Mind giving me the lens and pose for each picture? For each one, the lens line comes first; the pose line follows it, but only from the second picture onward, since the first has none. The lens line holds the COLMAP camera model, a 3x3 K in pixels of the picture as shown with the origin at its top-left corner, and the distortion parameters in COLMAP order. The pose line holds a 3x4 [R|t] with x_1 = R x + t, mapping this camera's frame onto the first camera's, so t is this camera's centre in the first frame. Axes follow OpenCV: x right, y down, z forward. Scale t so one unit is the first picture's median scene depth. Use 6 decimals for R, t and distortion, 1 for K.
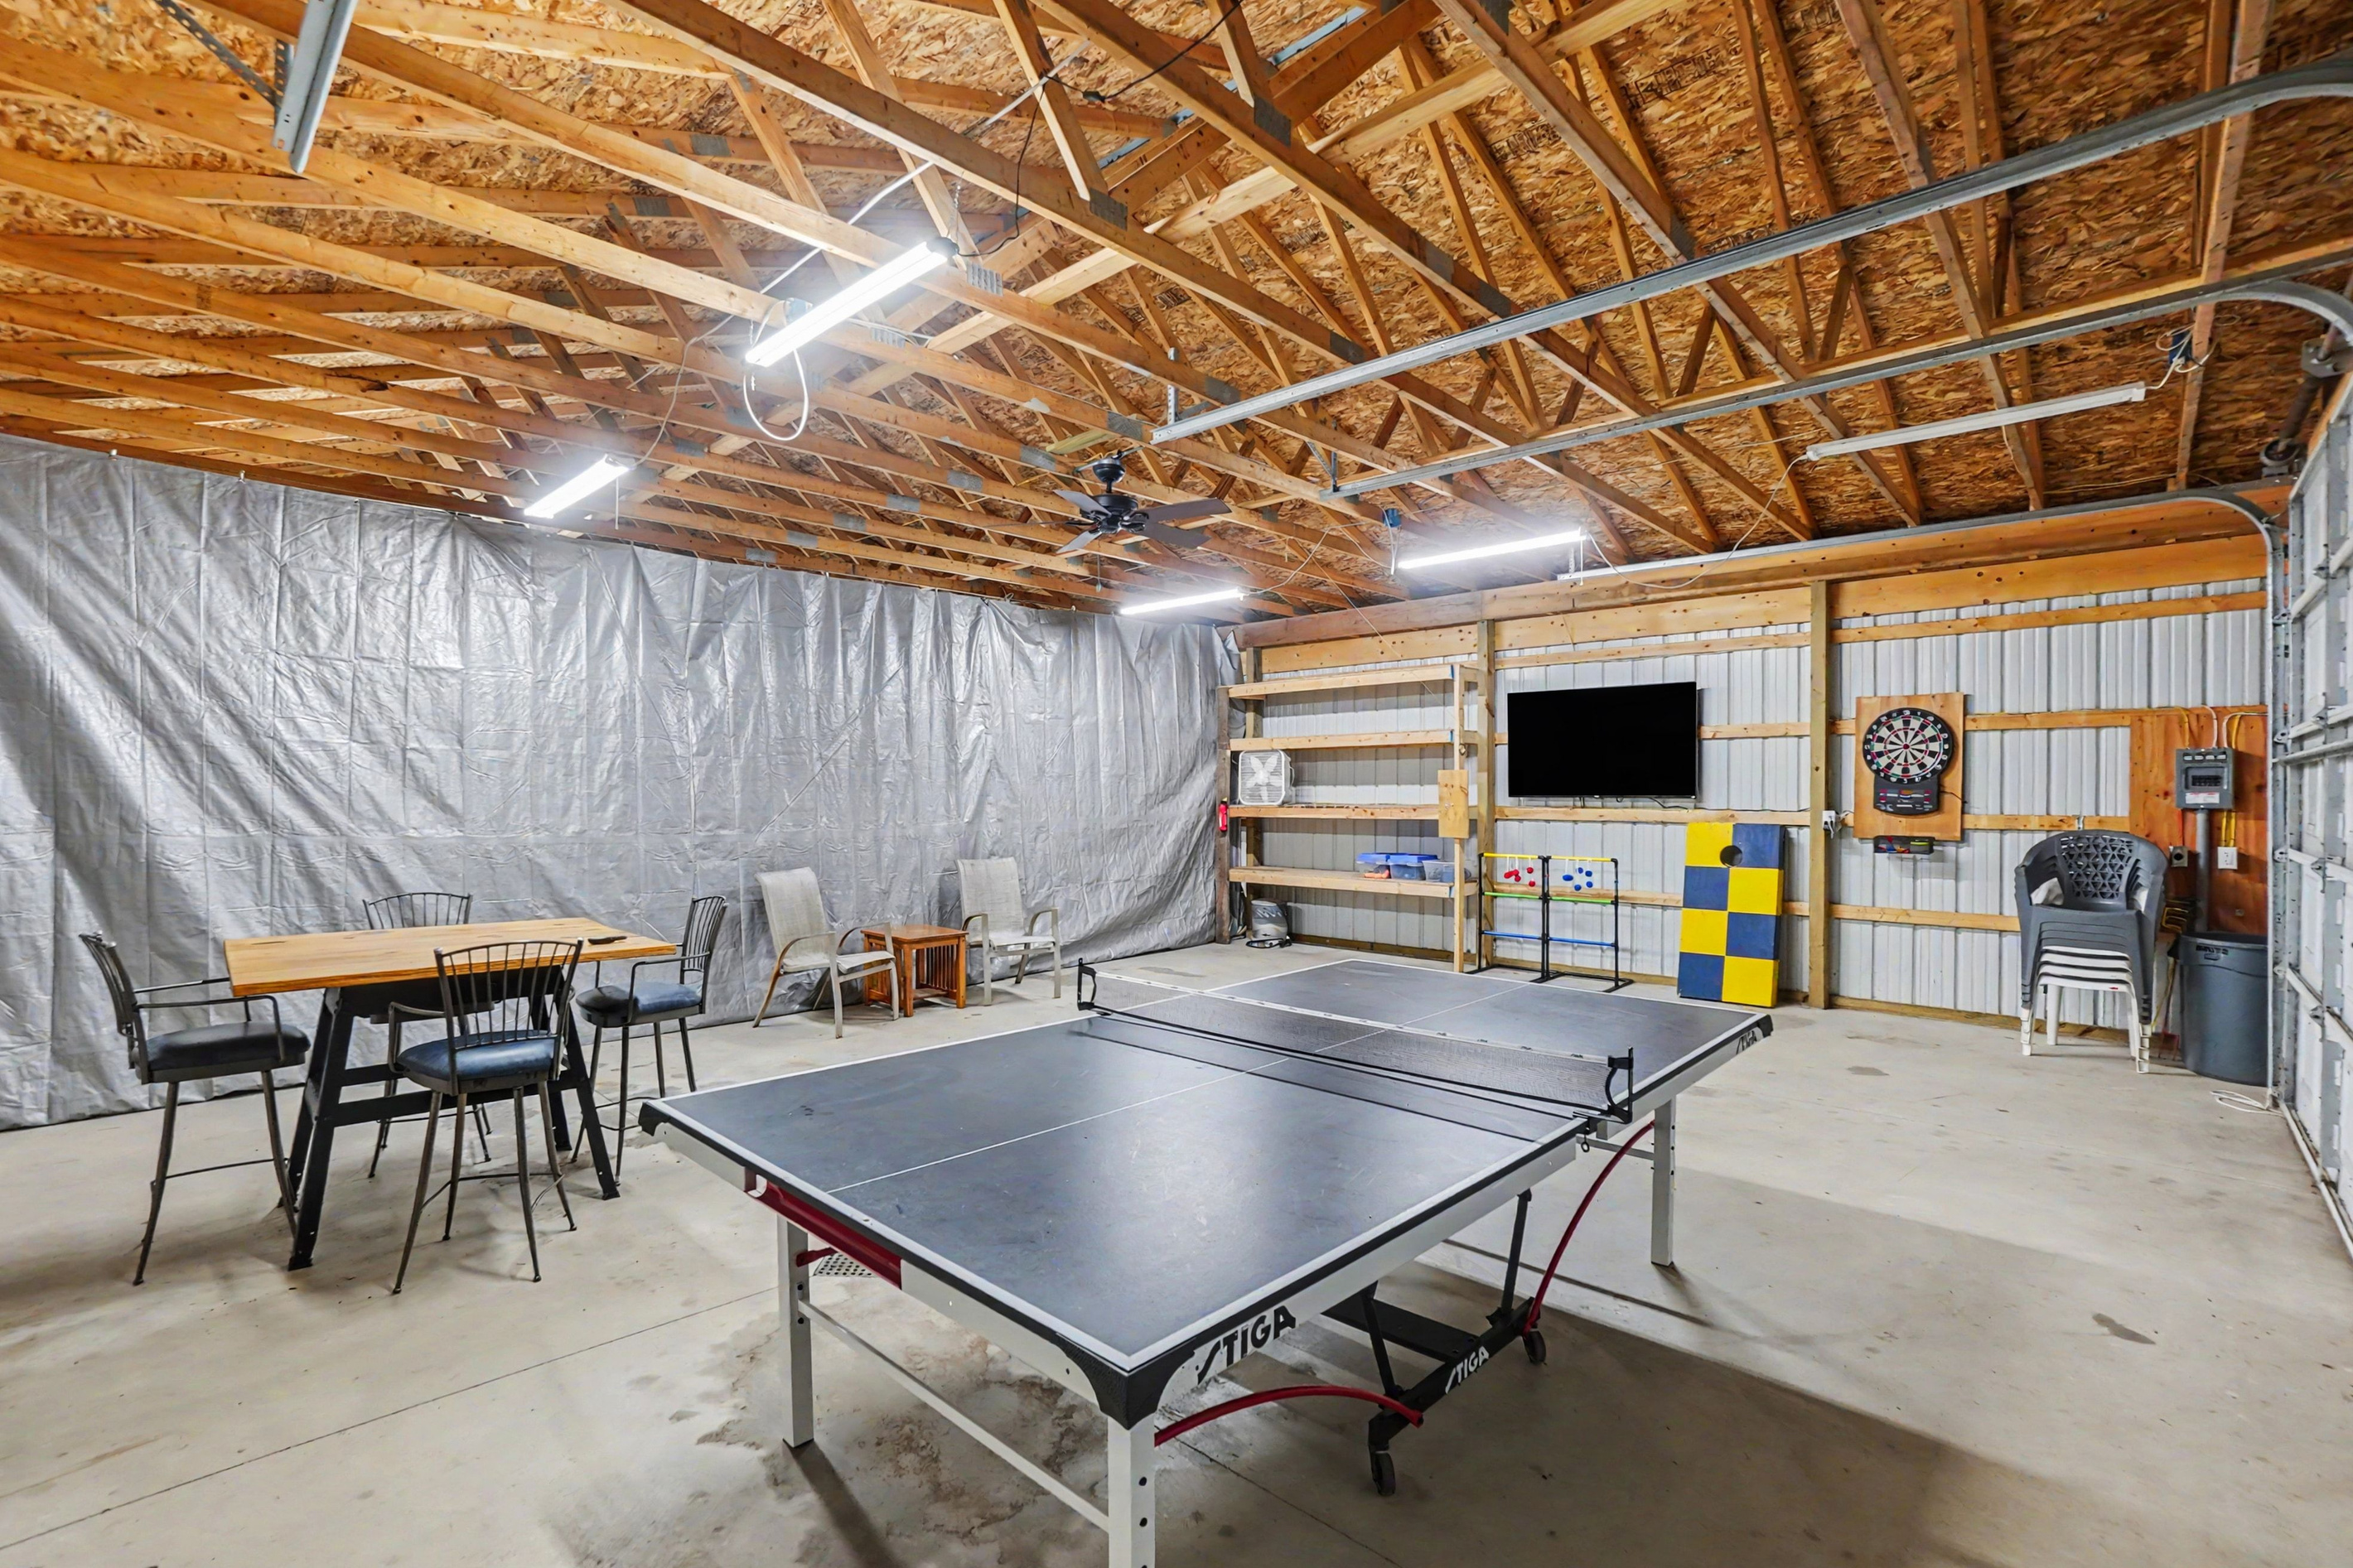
lens RADIAL K [[1096.4, 0, 1144.9], [0, 1096.4, 797.1], [0, 0, 1]] dist [-0.067446, 0.029372]
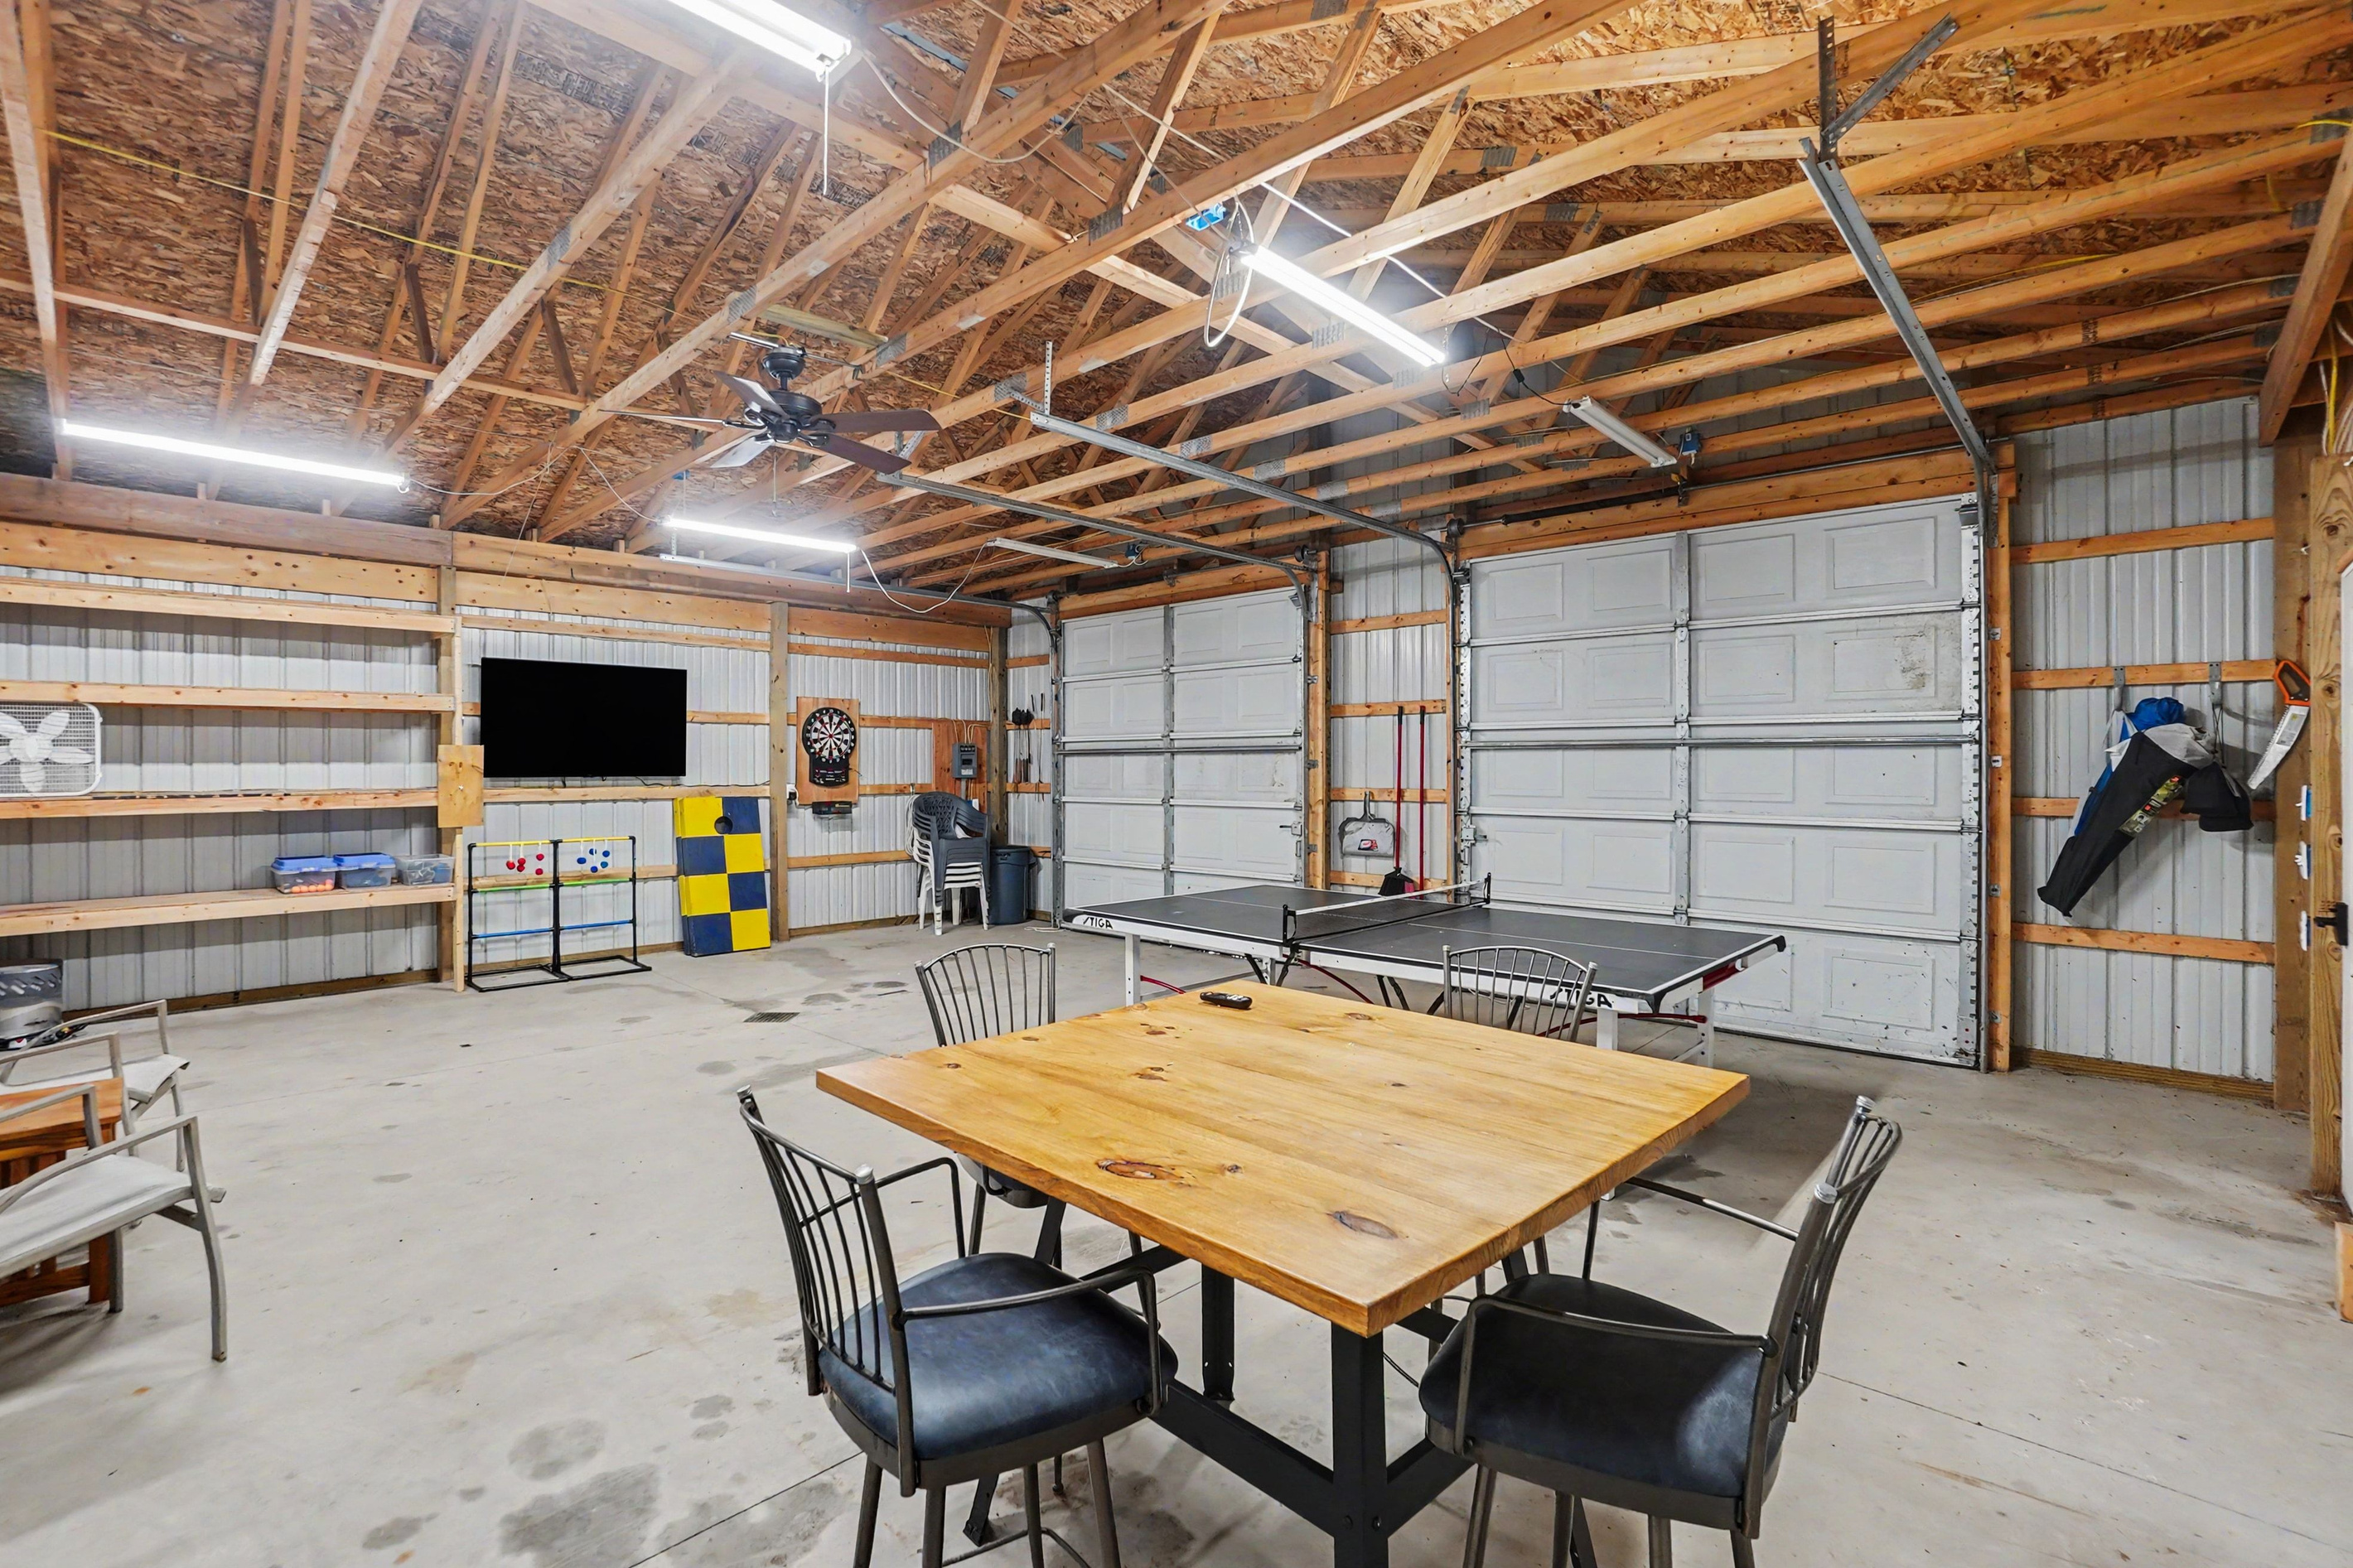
lens RADIAL K [[1156.6, 0, 1093.0], [0, 1156.6, 771.6], [0, 0, 1]] dist [-0.026888, 0.025743]
pose [[-0.015969, -0.007169, 0.999847, -0.663845], [0.007665, 0.999944, 0.007293, -0.008604], [-0.999843, 0.007780, -0.015913, 0.594772]]
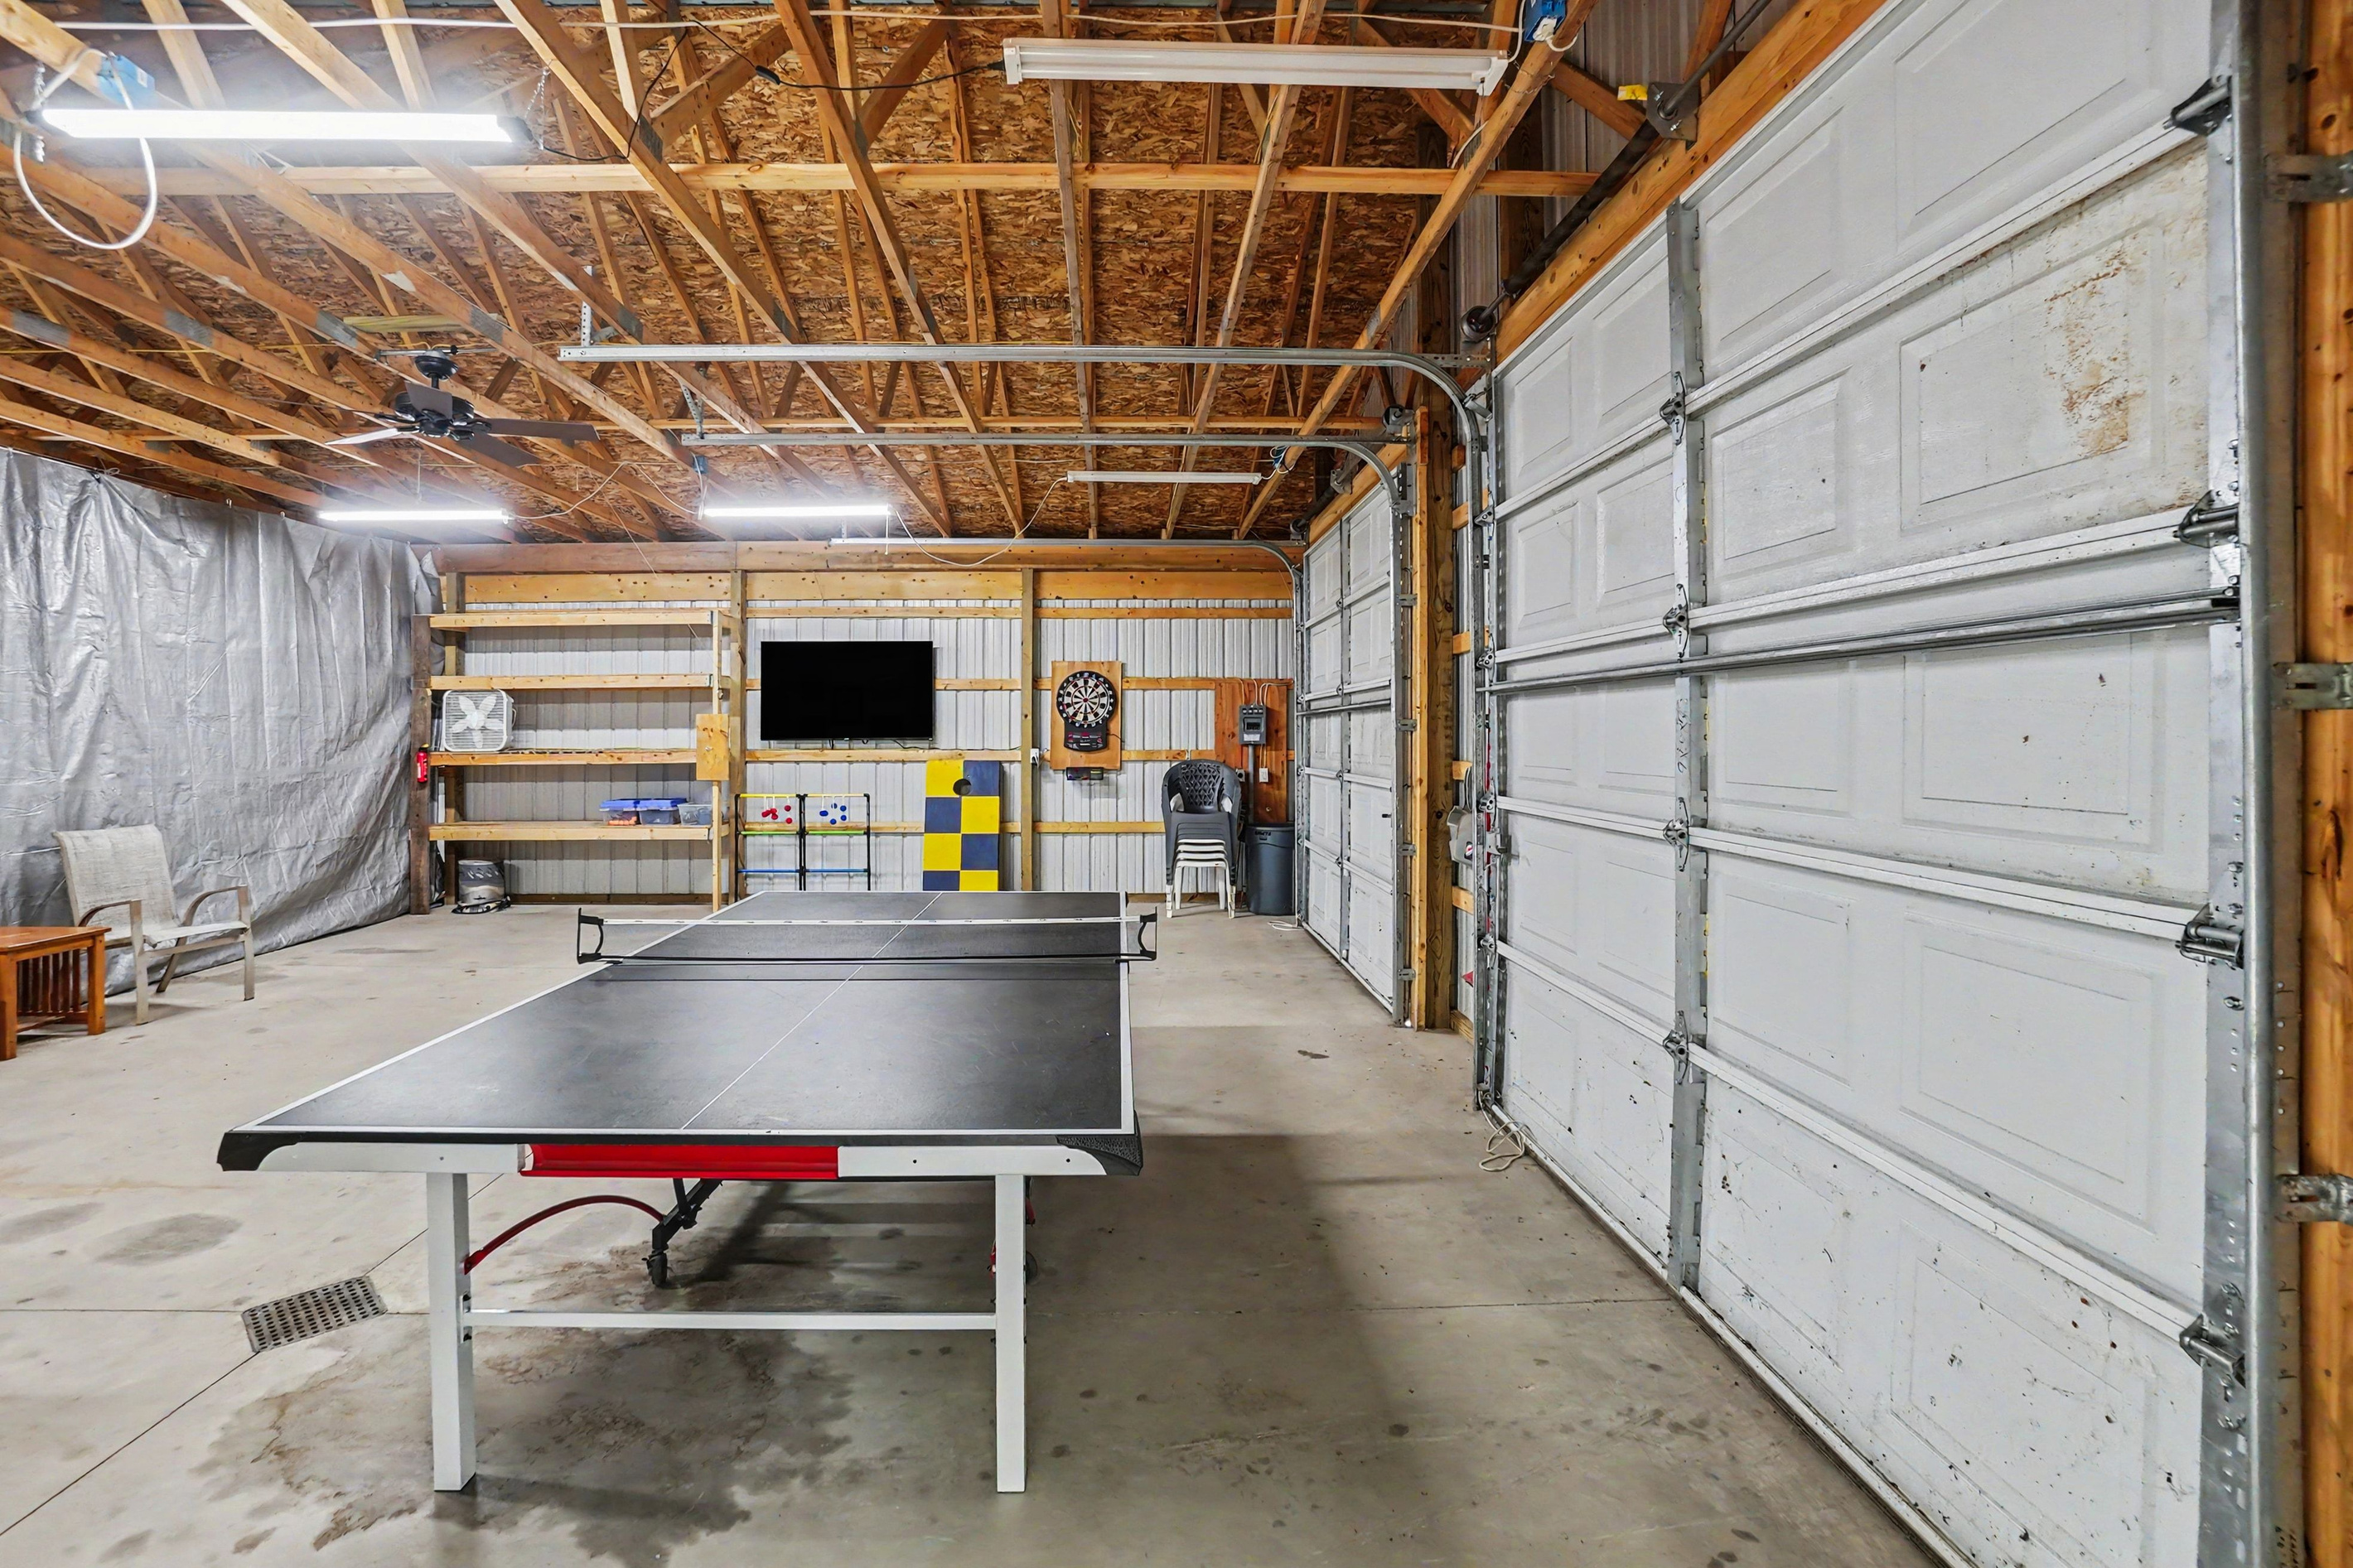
lens RADIAL K [[1081.7, 0, 1166.6], [0, 1081.7, 741.7], [0, 0, 1]] dist [-0.041827, 0.020384]
pose [[0.688422, -0.006953, 0.725277, -0.169657], [0.007914, 0.999967, 0.002075, 0.002372], [-0.725267, 0.004312, 0.688454, -0.001593]]
